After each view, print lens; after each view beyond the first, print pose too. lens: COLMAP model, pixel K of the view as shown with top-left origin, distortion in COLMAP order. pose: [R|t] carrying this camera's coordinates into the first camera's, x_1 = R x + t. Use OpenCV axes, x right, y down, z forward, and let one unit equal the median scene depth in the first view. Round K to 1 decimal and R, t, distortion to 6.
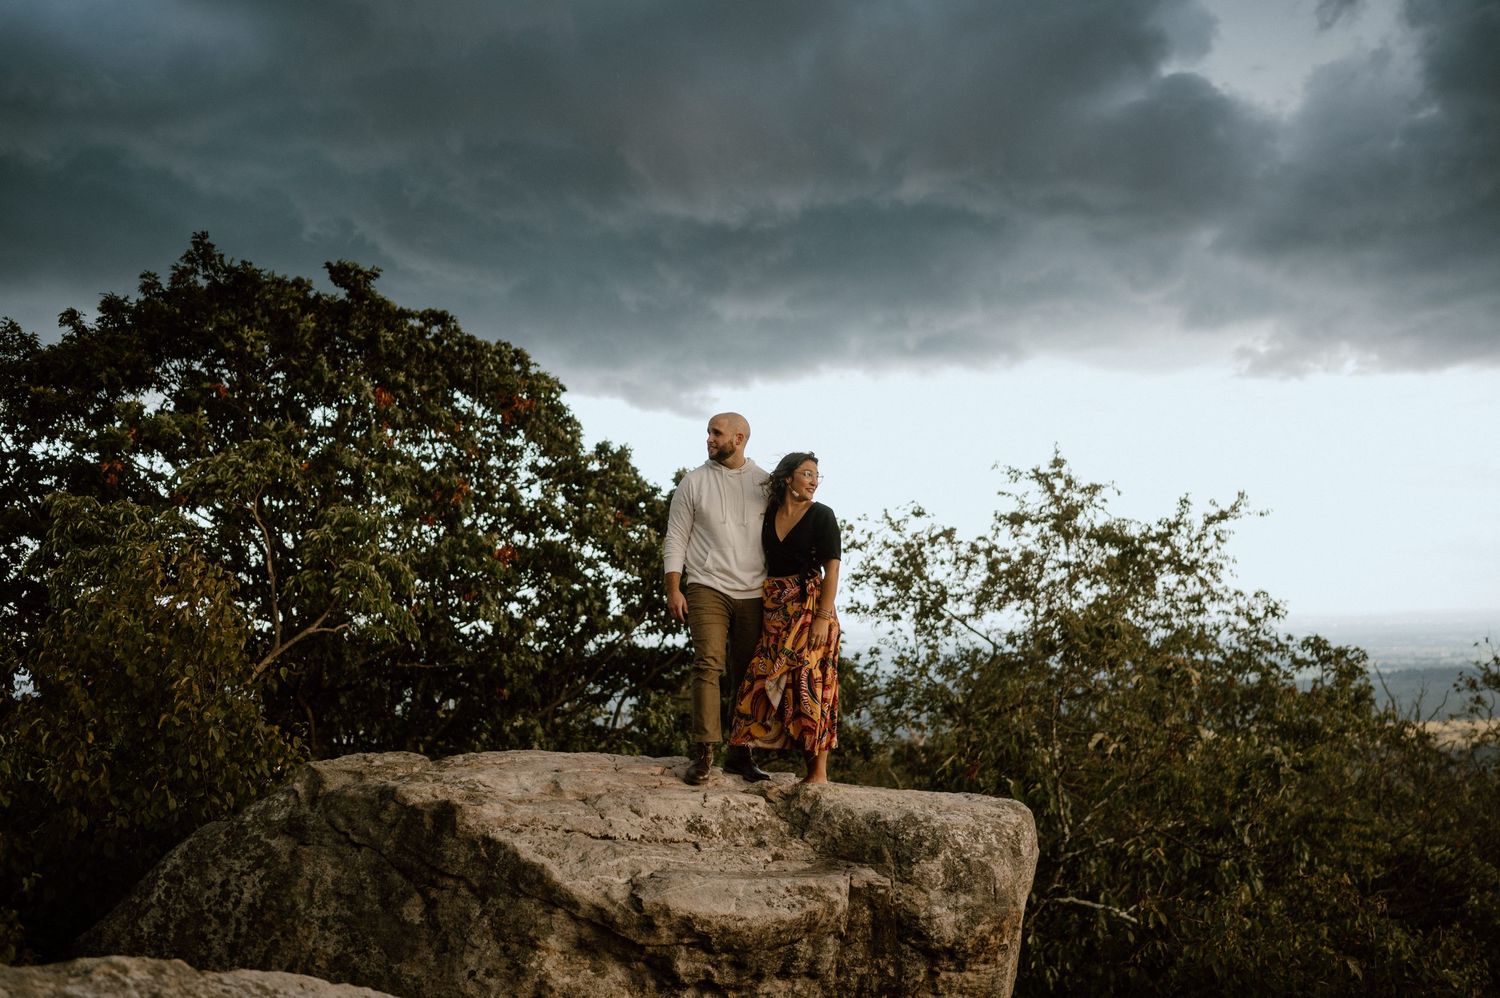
lens RADIAL K [[1472.8, 0, 750.0], [0, 1472.8, 499.0], [0, 0, 1]] dist [-0.000088, 0.002626]
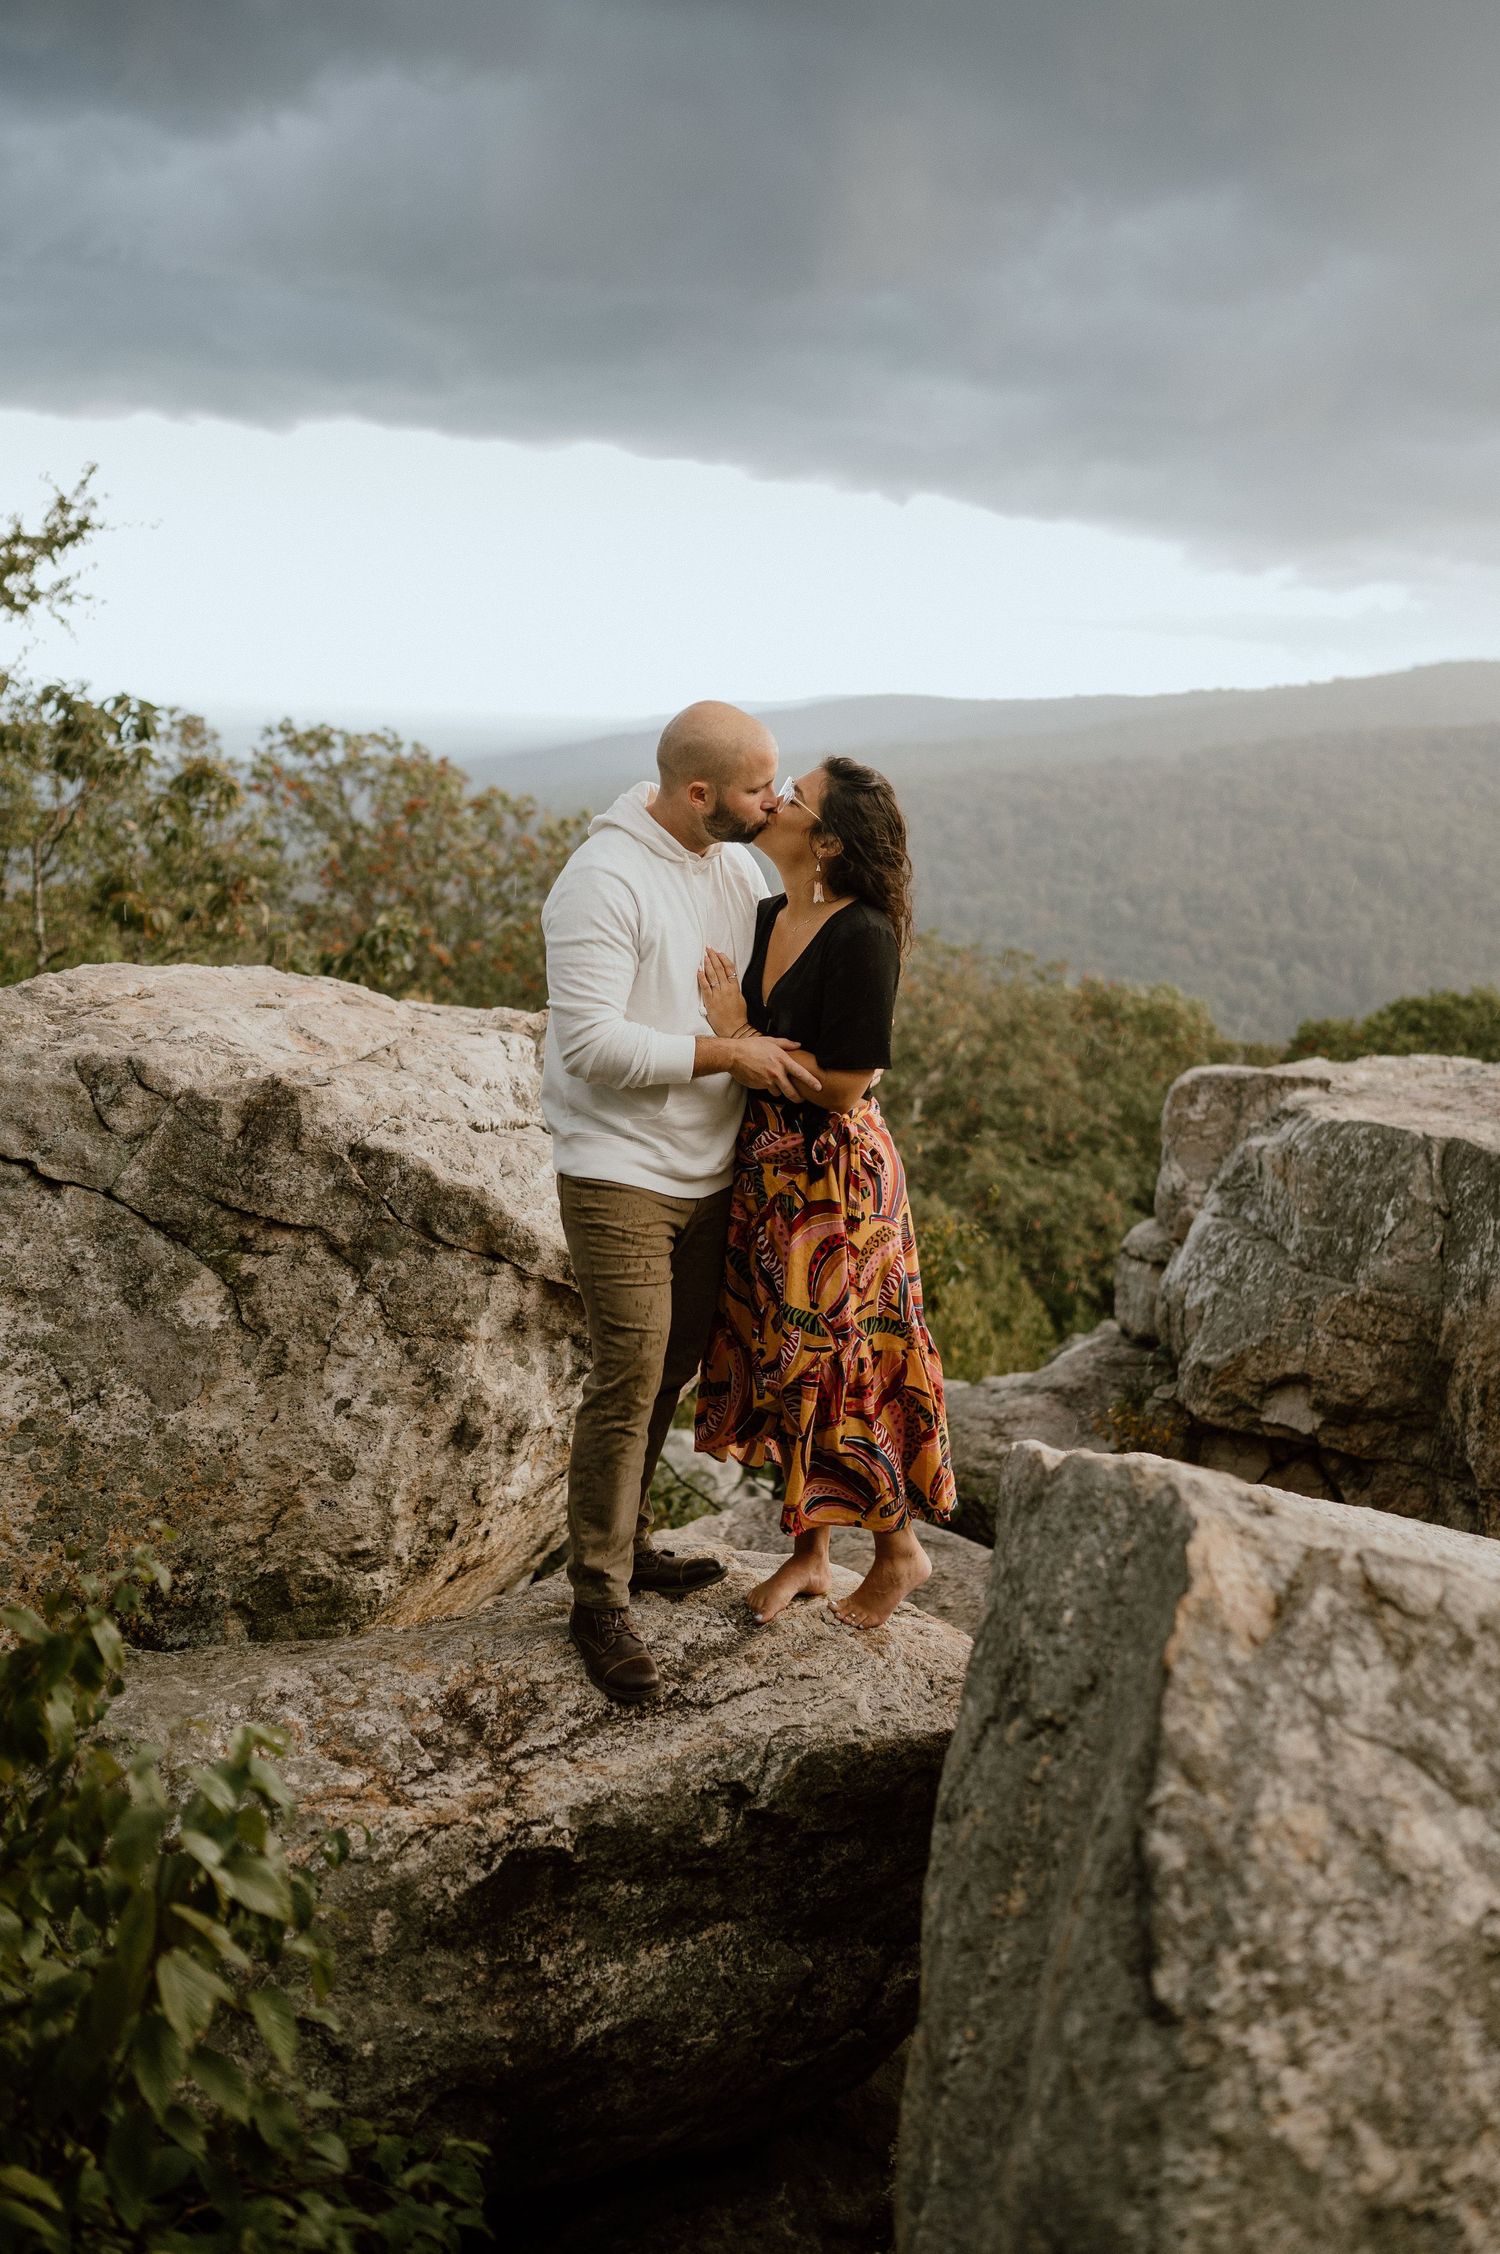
lens RADIAL K [[2284.1, 0, 761.6], [0, 2284.1, 1110.9], [0, 0, 1]] dist [-0.009115, 0.001396]
pose [[0.676620, -0.069320, 0.733062, -0.641179], [-0.126242, 0.969897, 0.208237, 0.036867], [-0.725430, -0.233440, 0.647500, 0.386639]]
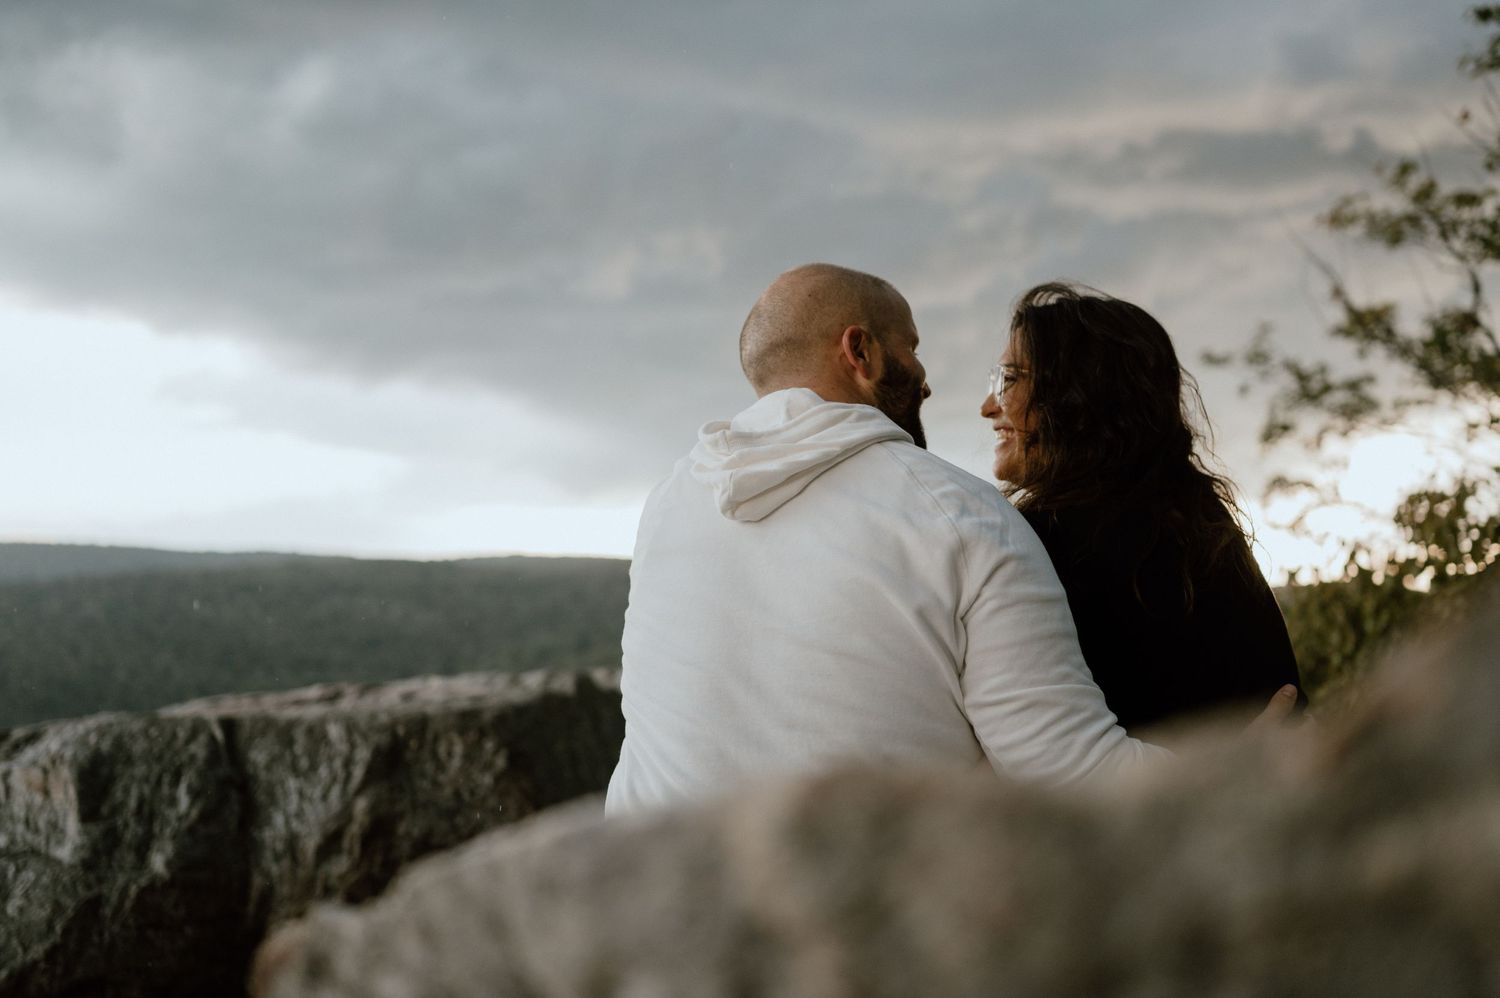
lens RADIAL K [[1422.2, 0, 752.1], [0, 1422.2, 495.7], [0, 0, 1]] dist [-0.004949, 0.011058]
pose [[-0.030201, 0.110015, 0.993471, -0.290889], [-0.109520, 0.987576, -0.112691, 0.206877], [-0.993526, -0.112208, -0.017777, 0.664922]]
